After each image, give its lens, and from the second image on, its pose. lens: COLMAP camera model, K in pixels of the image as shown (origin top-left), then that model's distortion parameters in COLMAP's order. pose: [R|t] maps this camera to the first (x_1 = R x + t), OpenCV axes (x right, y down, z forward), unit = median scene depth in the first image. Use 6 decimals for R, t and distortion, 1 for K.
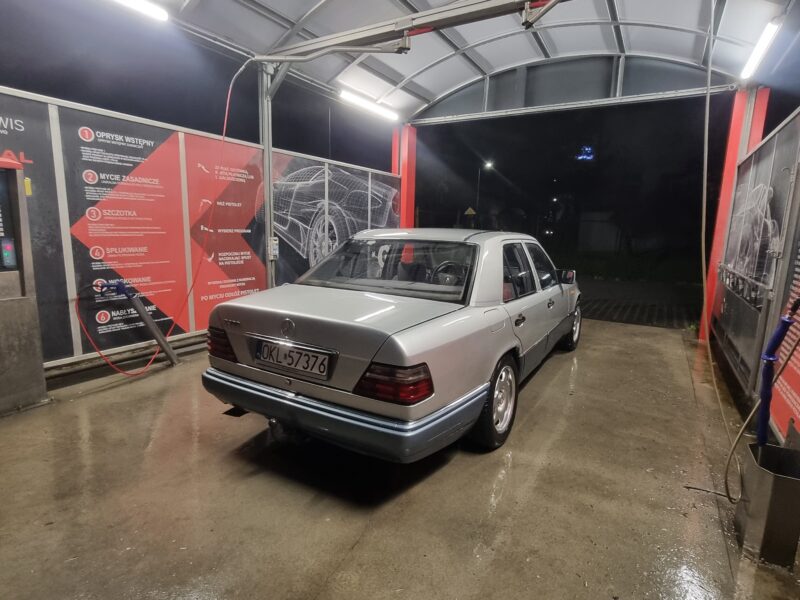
lens RADIAL K [[438.8, 0, 394.5], [0, 438.8, 301.2], [0, 0, 1]] dist [-0.009816, 0.003947]
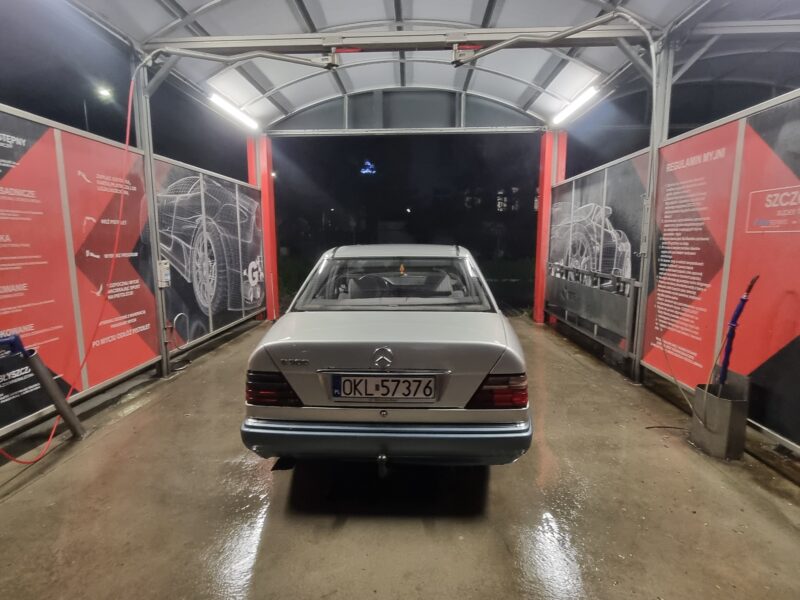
lens RADIAL K [[438.8, 0, 394.0], [0, 438.8, 301.5], [0, 0, 1]] dist [-0.009816, 0.003947]
pose [[0.881252, -0.095579, 0.462881, -0.296953], [0.104791, 0.994477, 0.005840, -0.027809], [-0.460883, 0.043359, 0.886401, 0.063340]]
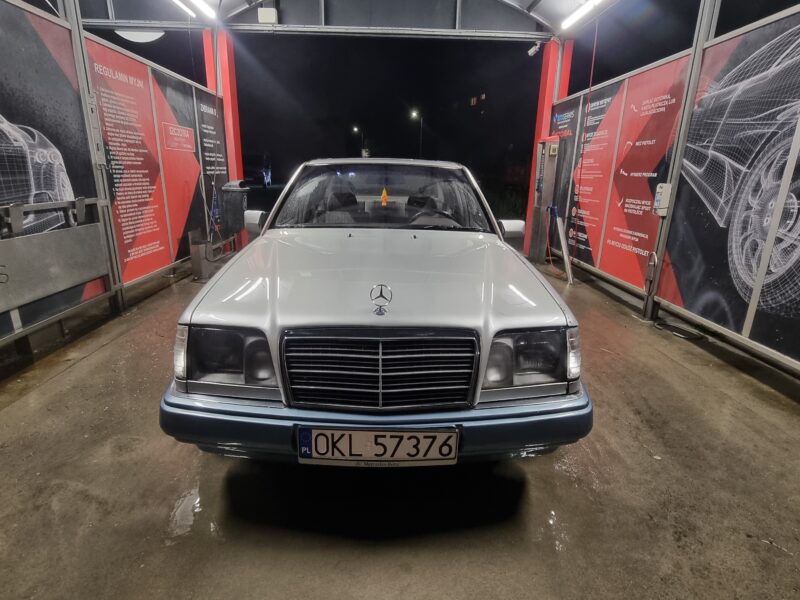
lens RADIAL K [[438.8, 0, 396.6], [0, 438.8, 304.1], [0, 0, 1]] dist [-0.009816, 0.003947]
pose [[-0.841805, 0.115181, -0.527349, 0.507846], [-0.130601, 0.904479, 0.406031, -0.210646], [0.523744, 0.410671, -0.746352, 1.454460]]
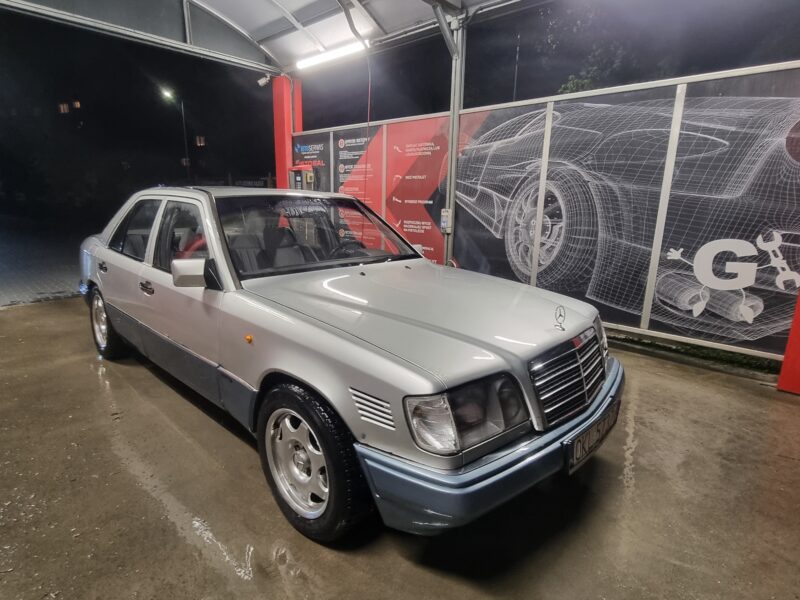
lens RADIAL K [[438.8, 0, 397.2], [0, 438.8, 303.1], [0, 0, 1]] dist [-0.009816, 0.003947]
pose [[-0.202691, 0.195366, -0.959556, 0.728744], [-0.189356, 0.953582, 0.234148, -0.161646], [0.960760, 0.229157, -0.156289, 1.150631]]
